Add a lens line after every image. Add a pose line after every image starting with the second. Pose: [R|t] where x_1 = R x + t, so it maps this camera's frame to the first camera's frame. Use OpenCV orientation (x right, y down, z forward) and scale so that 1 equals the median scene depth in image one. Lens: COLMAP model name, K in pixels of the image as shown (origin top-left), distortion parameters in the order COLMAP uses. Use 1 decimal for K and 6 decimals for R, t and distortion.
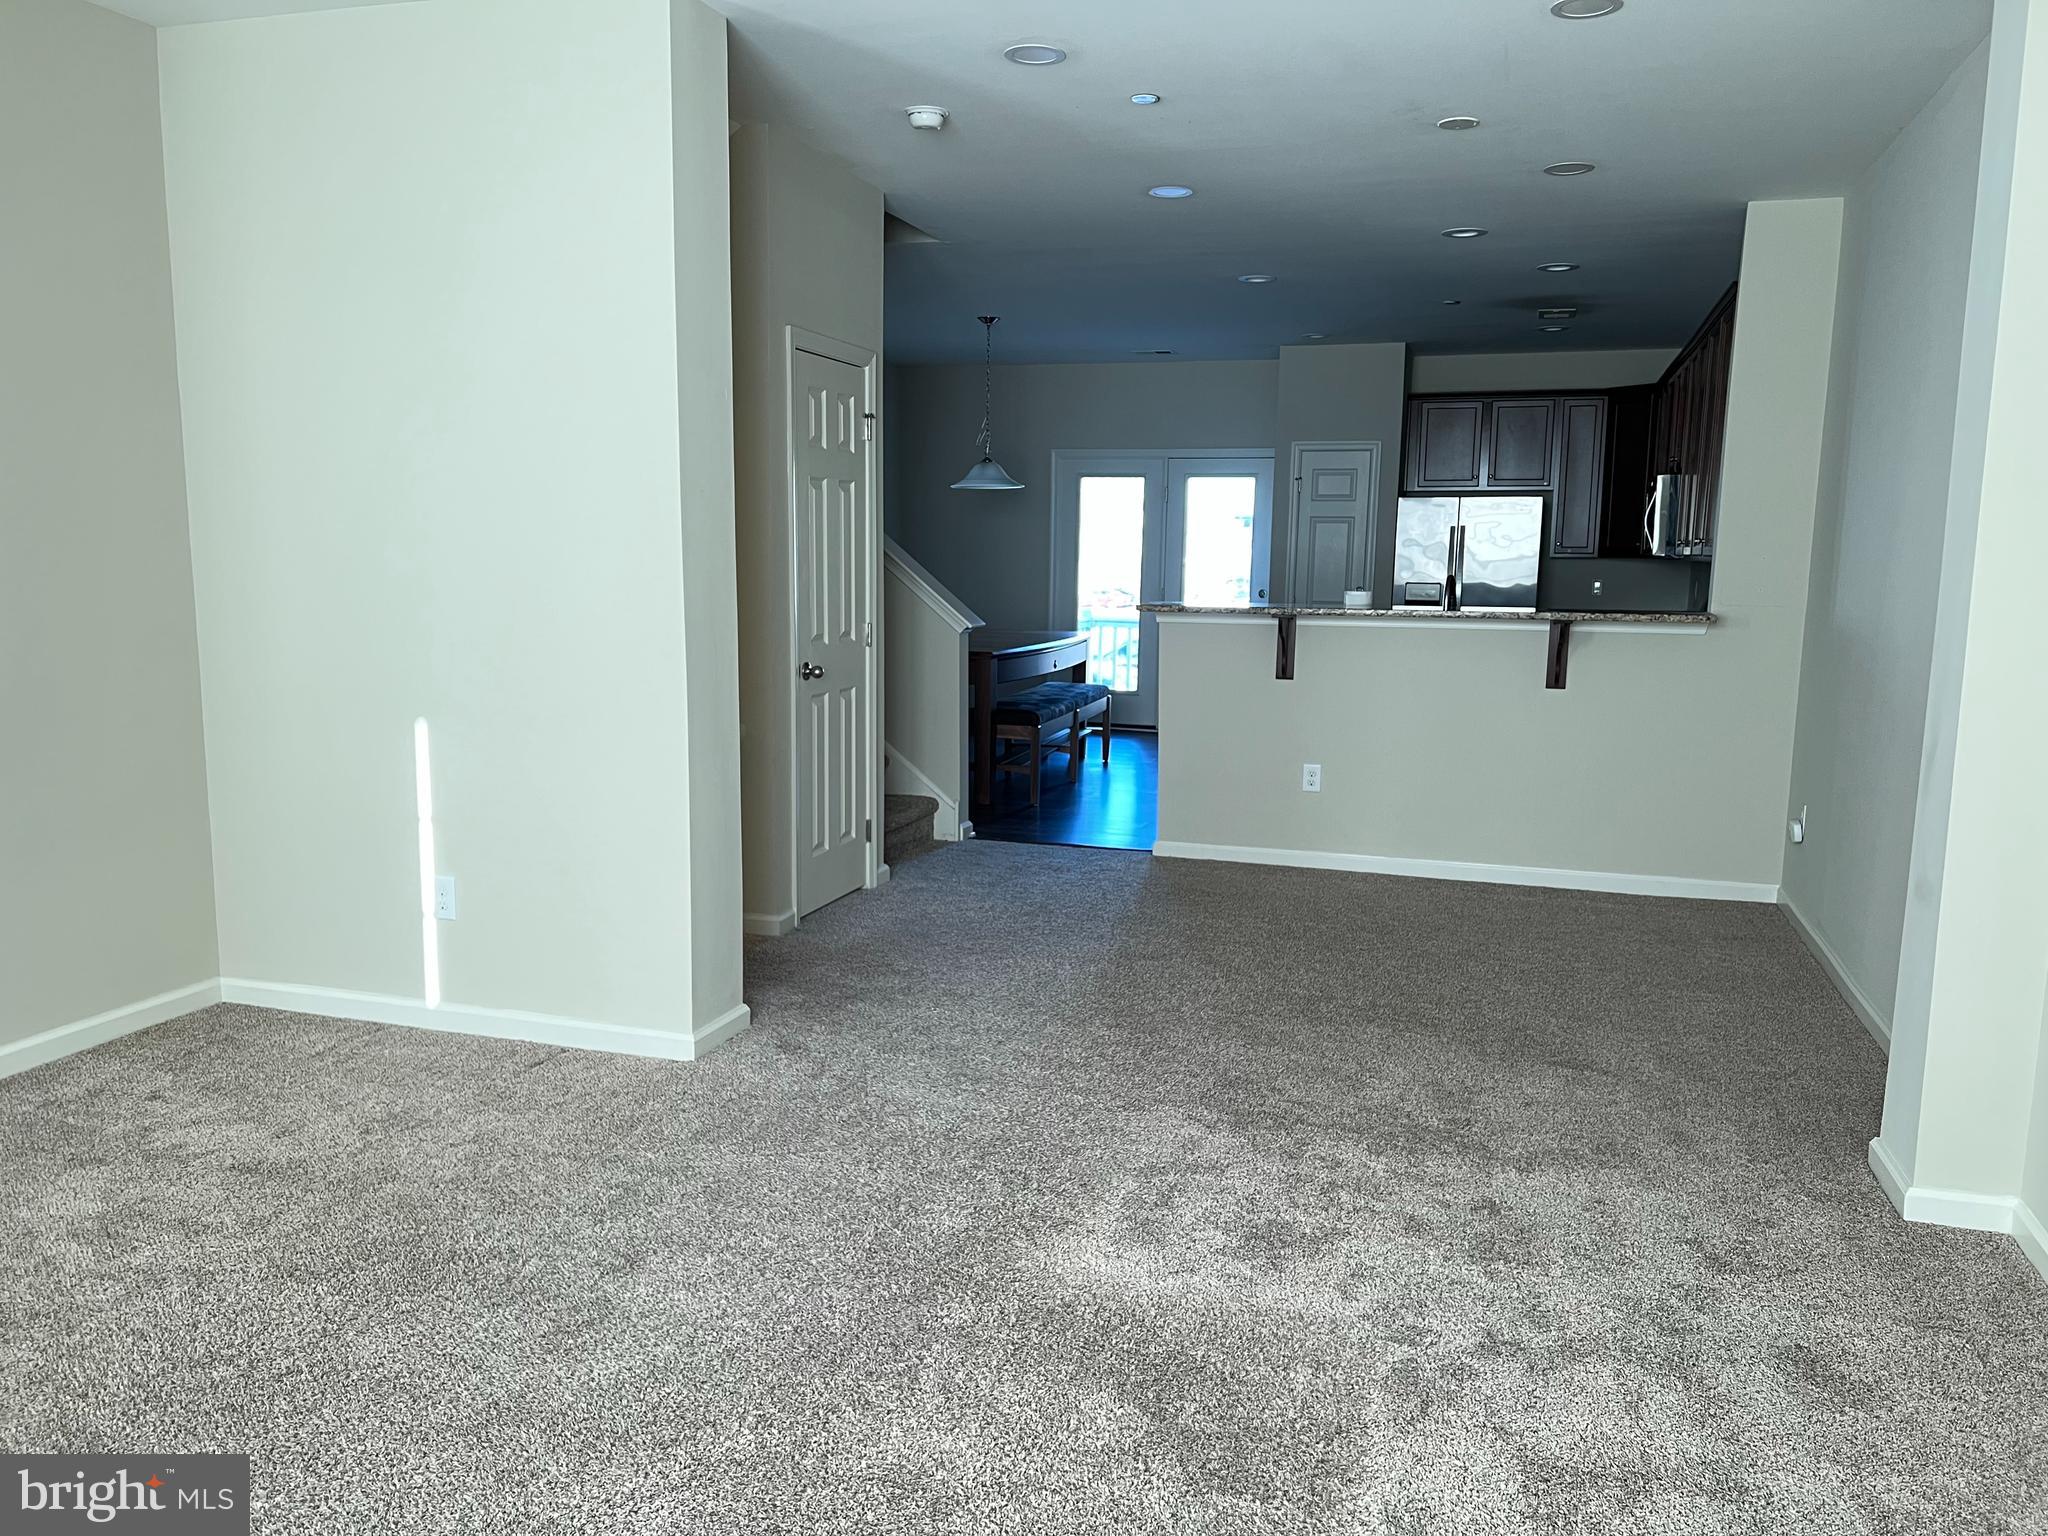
lens RADIAL K [[1511.7, 0, 1020.3], [0, 1511.7, 768.3], [0, 0, 1]] dist [0.113888, -0.191432]
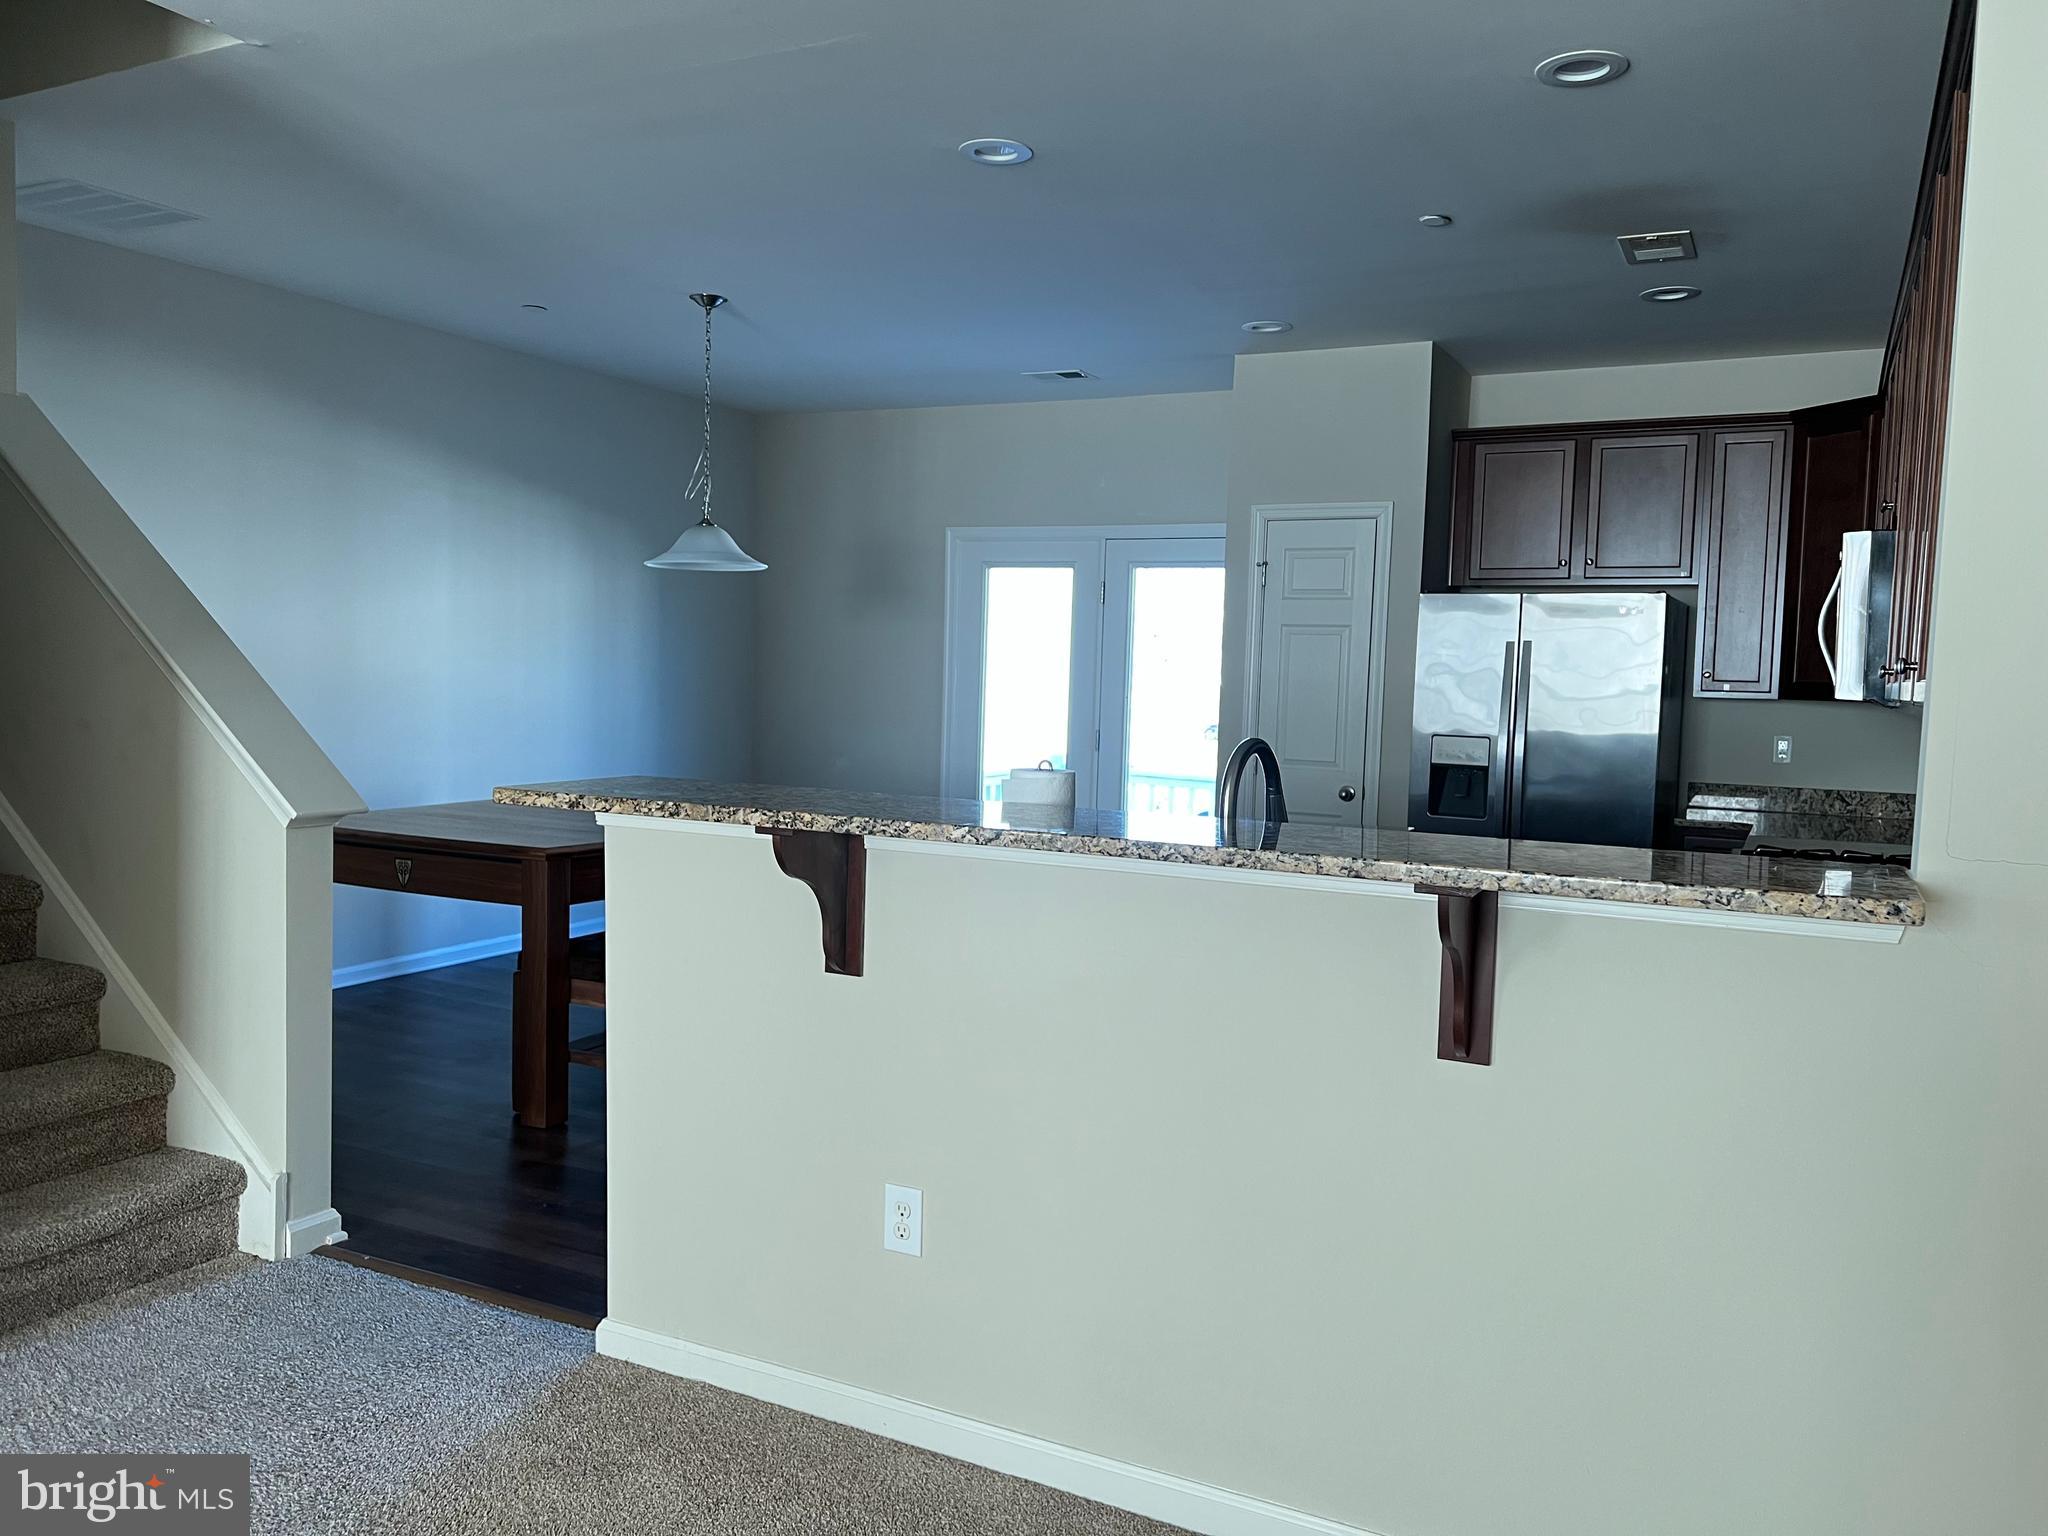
lens RADIAL K [[1511.7, 0, 1020.3], [0, 1511.7, 768.3], [0, 0, 1]] dist [0.113888, -0.191432]
pose [[0.987343, 0.024840, -0.156639, 0.189719], [-0.037899, 0.995998, -0.080942, -0.055091], [0.154002, 0.085854, 0.984334, 0.394416]]
